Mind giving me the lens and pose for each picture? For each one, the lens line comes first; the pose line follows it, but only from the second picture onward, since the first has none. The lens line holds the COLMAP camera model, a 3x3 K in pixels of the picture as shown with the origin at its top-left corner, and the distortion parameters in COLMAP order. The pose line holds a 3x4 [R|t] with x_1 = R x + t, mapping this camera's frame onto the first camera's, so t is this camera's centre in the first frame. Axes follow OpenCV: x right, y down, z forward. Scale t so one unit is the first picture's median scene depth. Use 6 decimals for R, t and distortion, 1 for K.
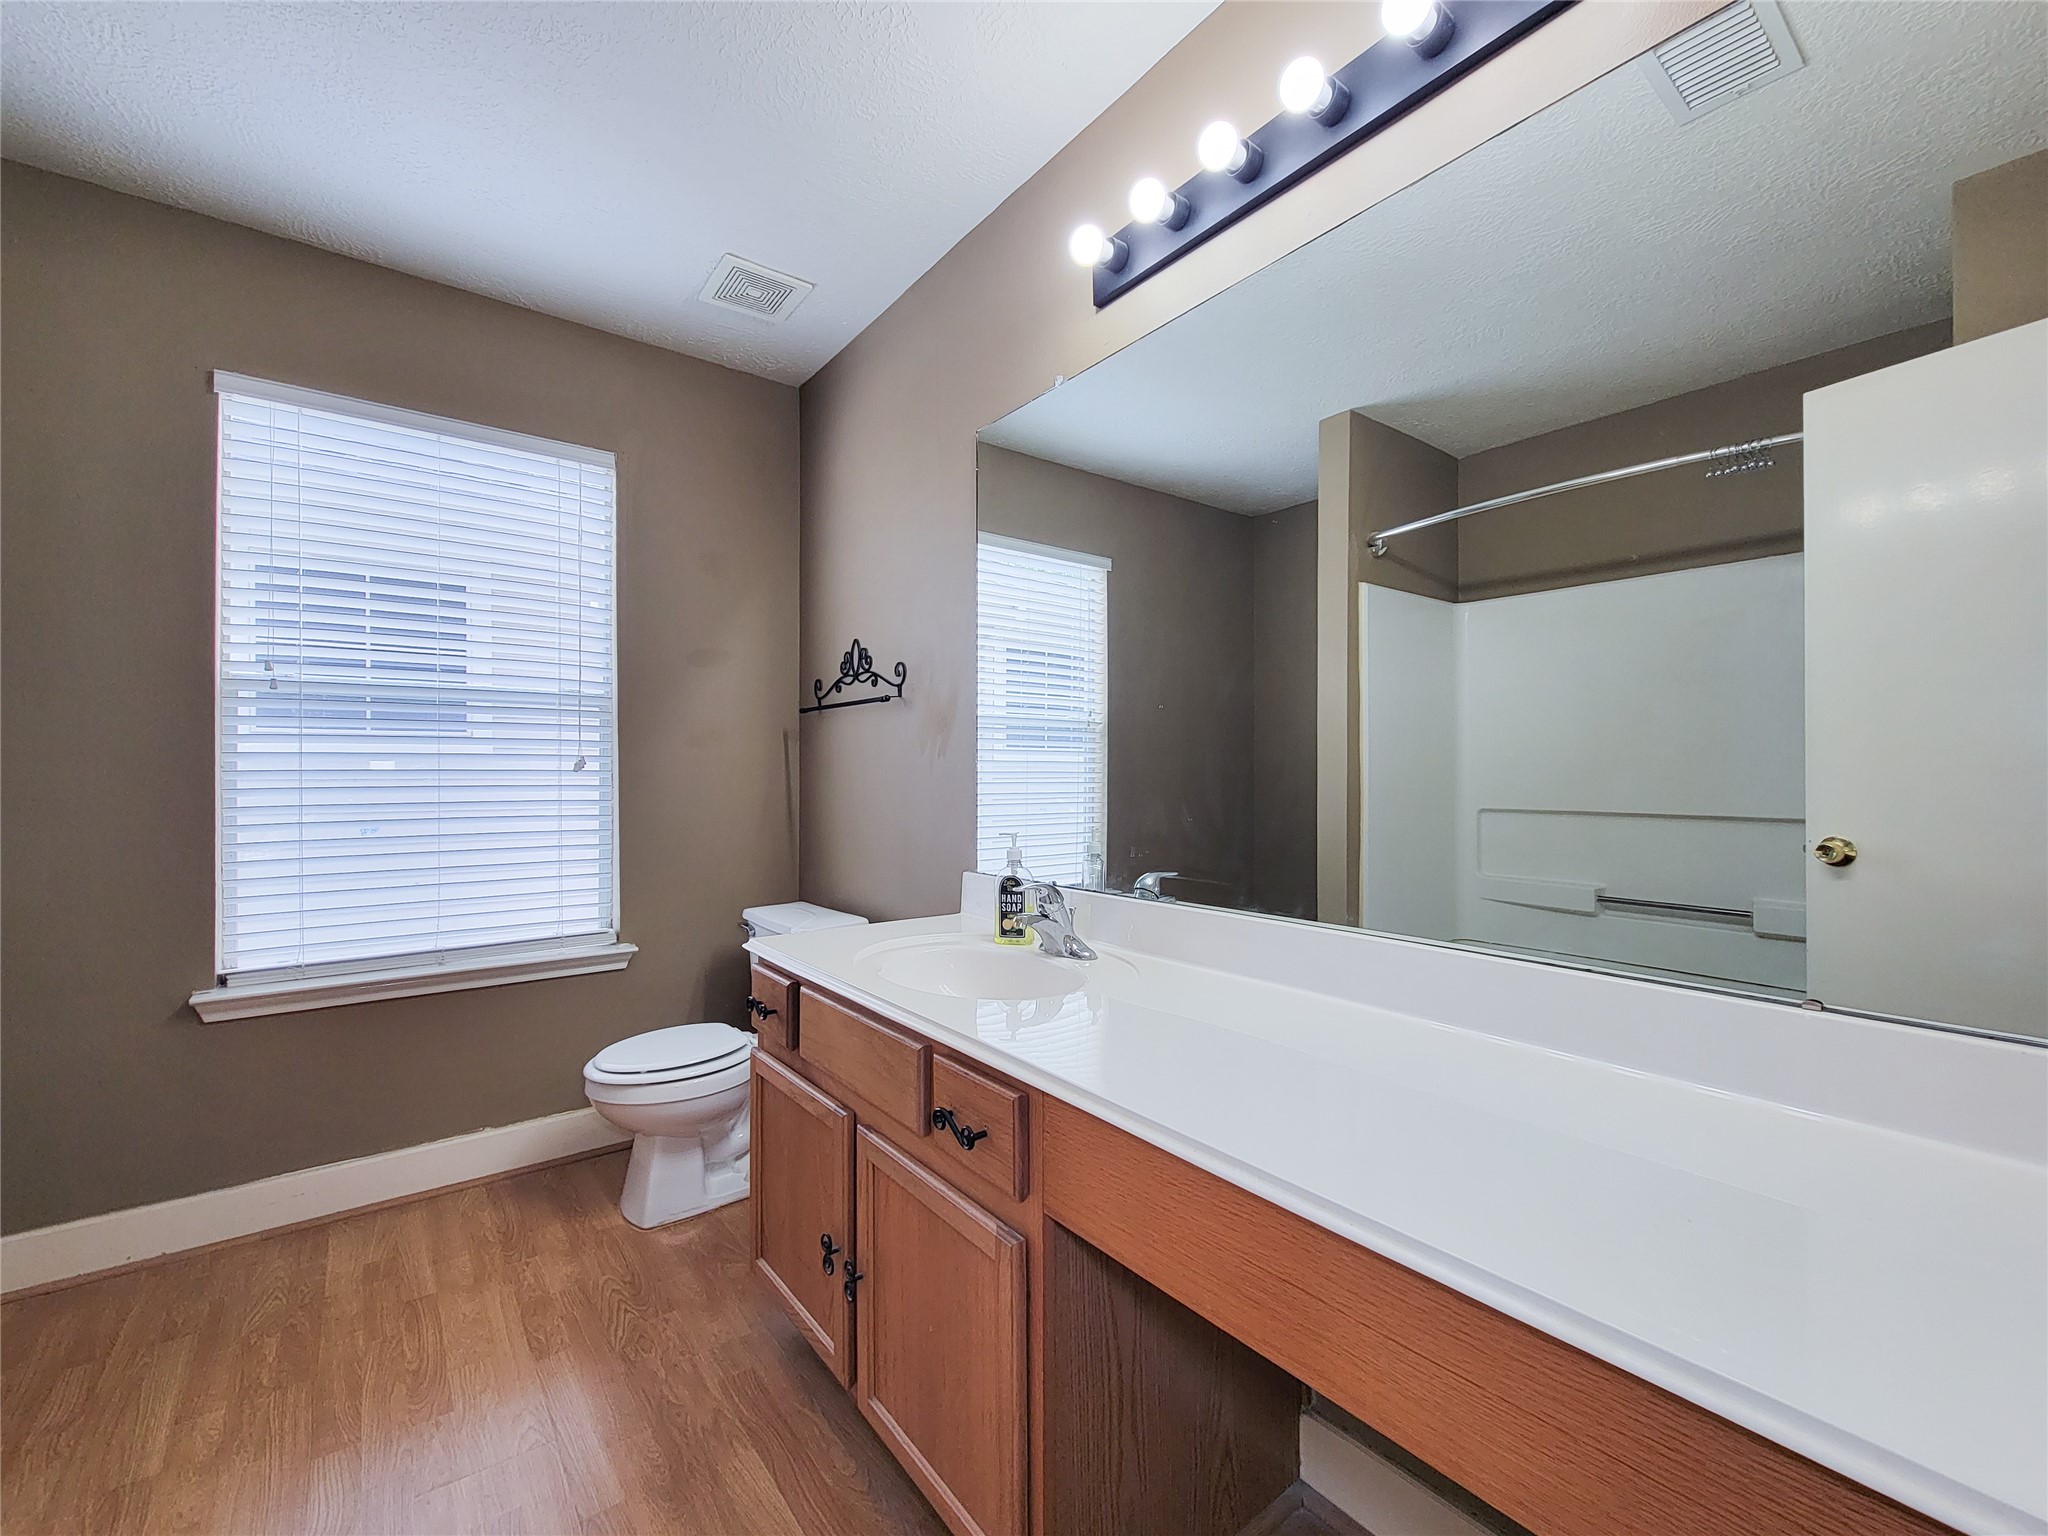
lens RADIAL K [[846.0, 0, 1018.7], [0, 846.0, 787.1], [0, 0, 1]] dist [0.001084, -0.002581]
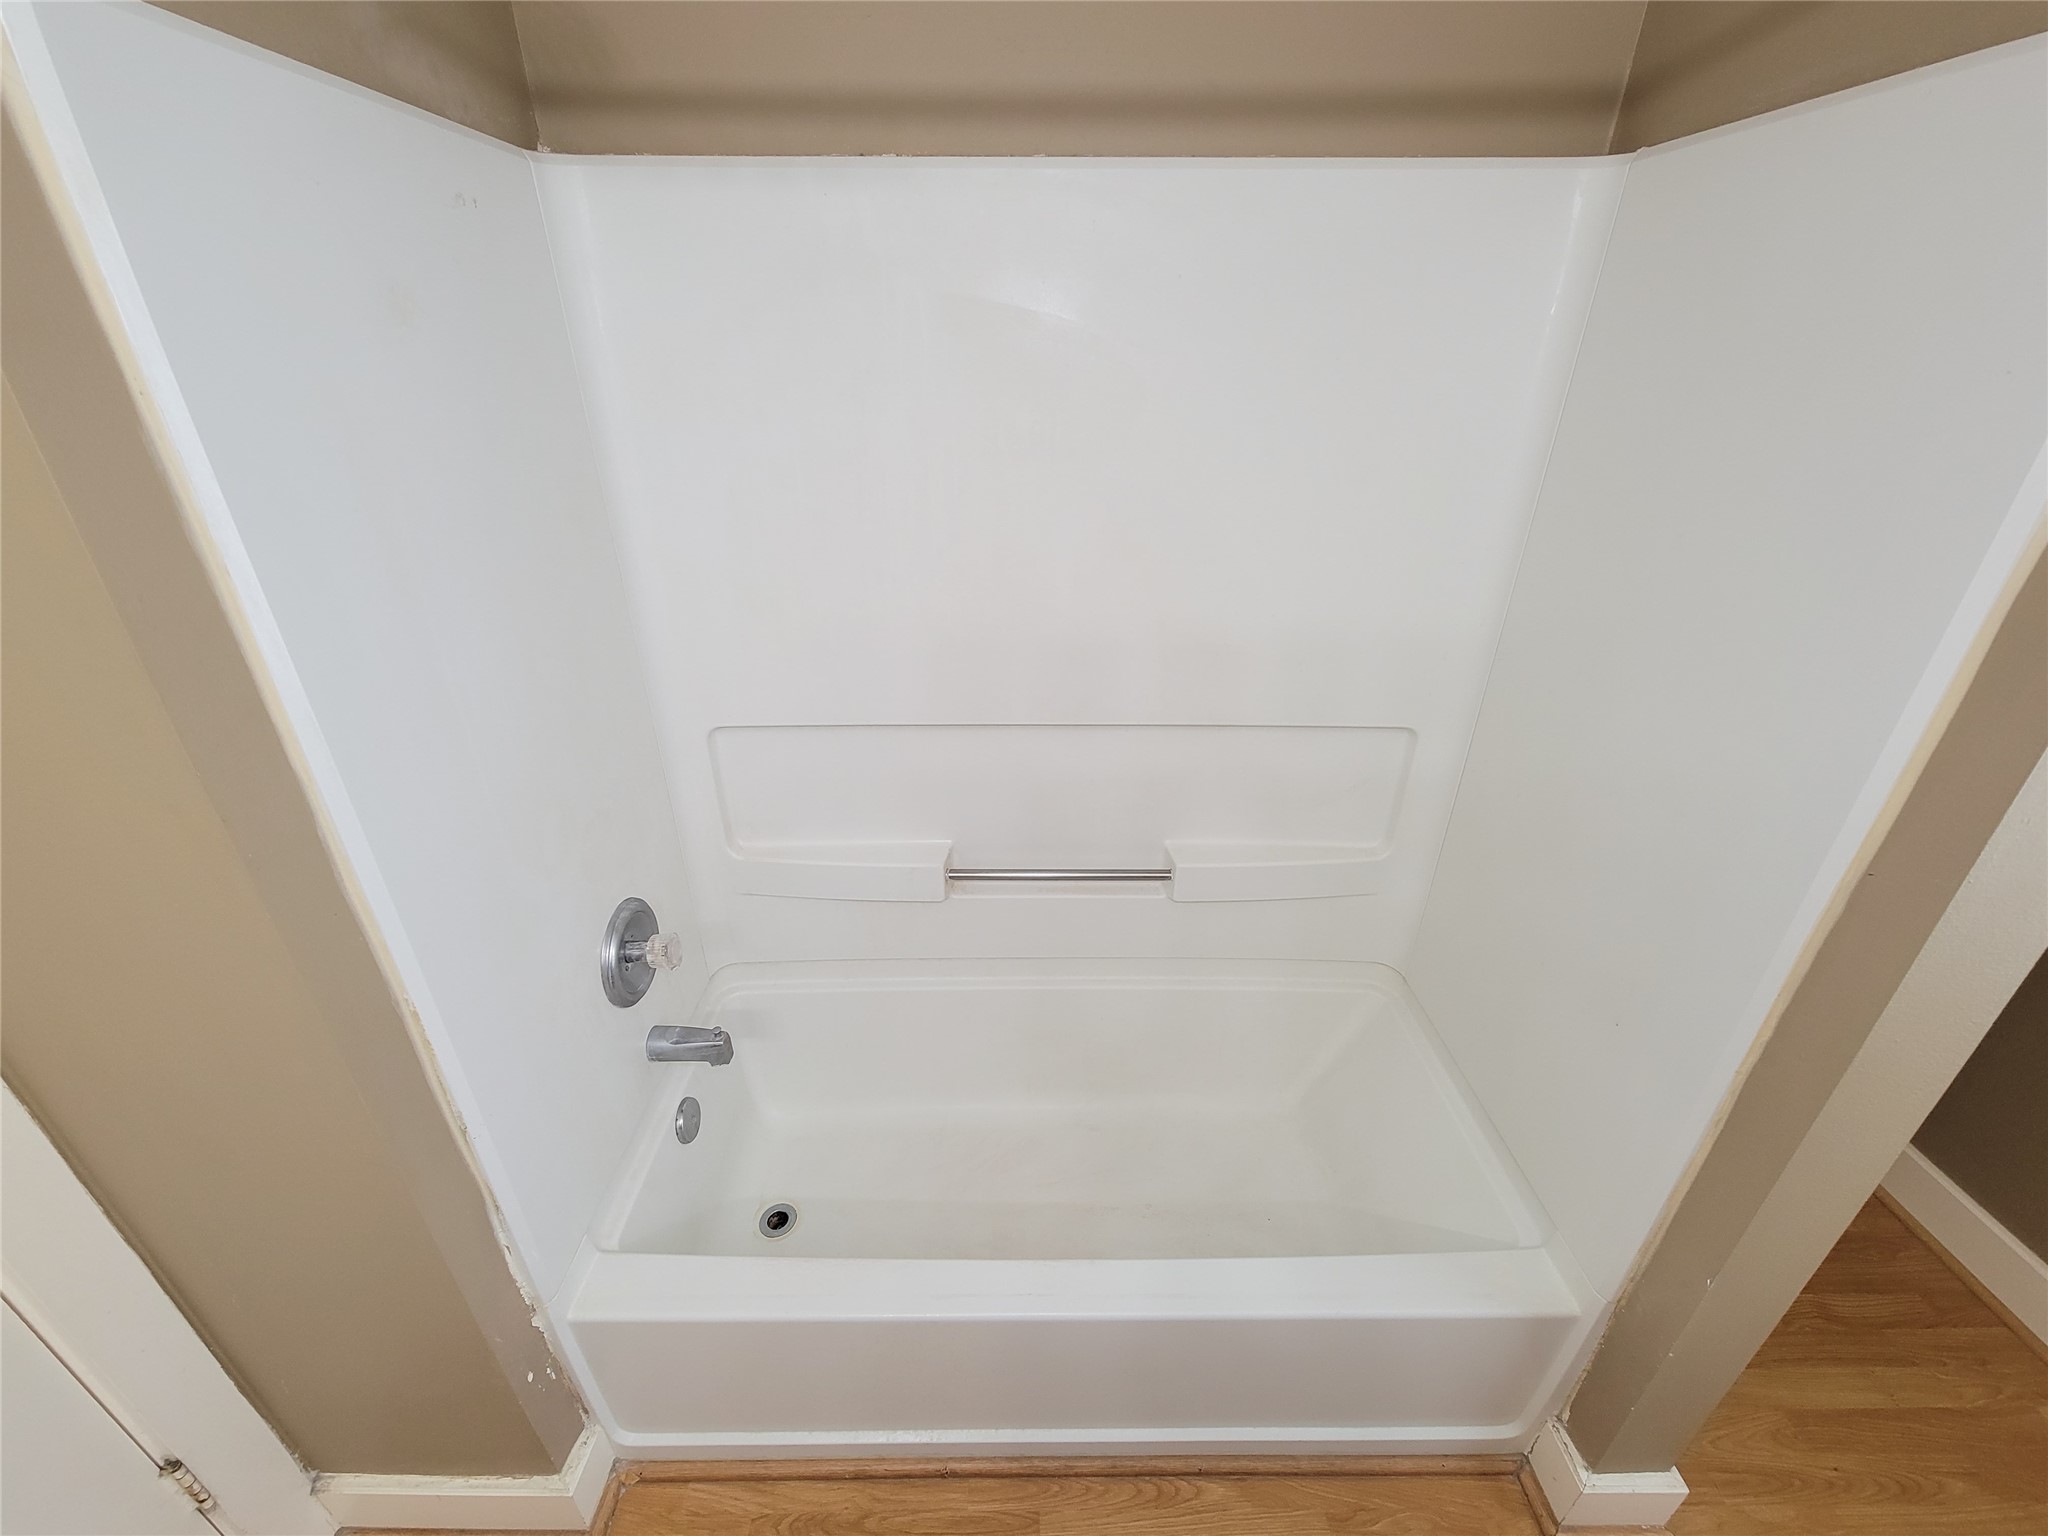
lens RADIAL K [[846.0, 0, 1018.7], [0, 846.0, 787.1], [0, 0, 1]] dist [0.001084, -0.002581]
pose [[0.608053, -0.356974, 0.709113, 0.328130], [0.013055, 0.897581, 0.440656, -0.144905], [-0.793789, -0.258685, 0.550437, 0.640434]]
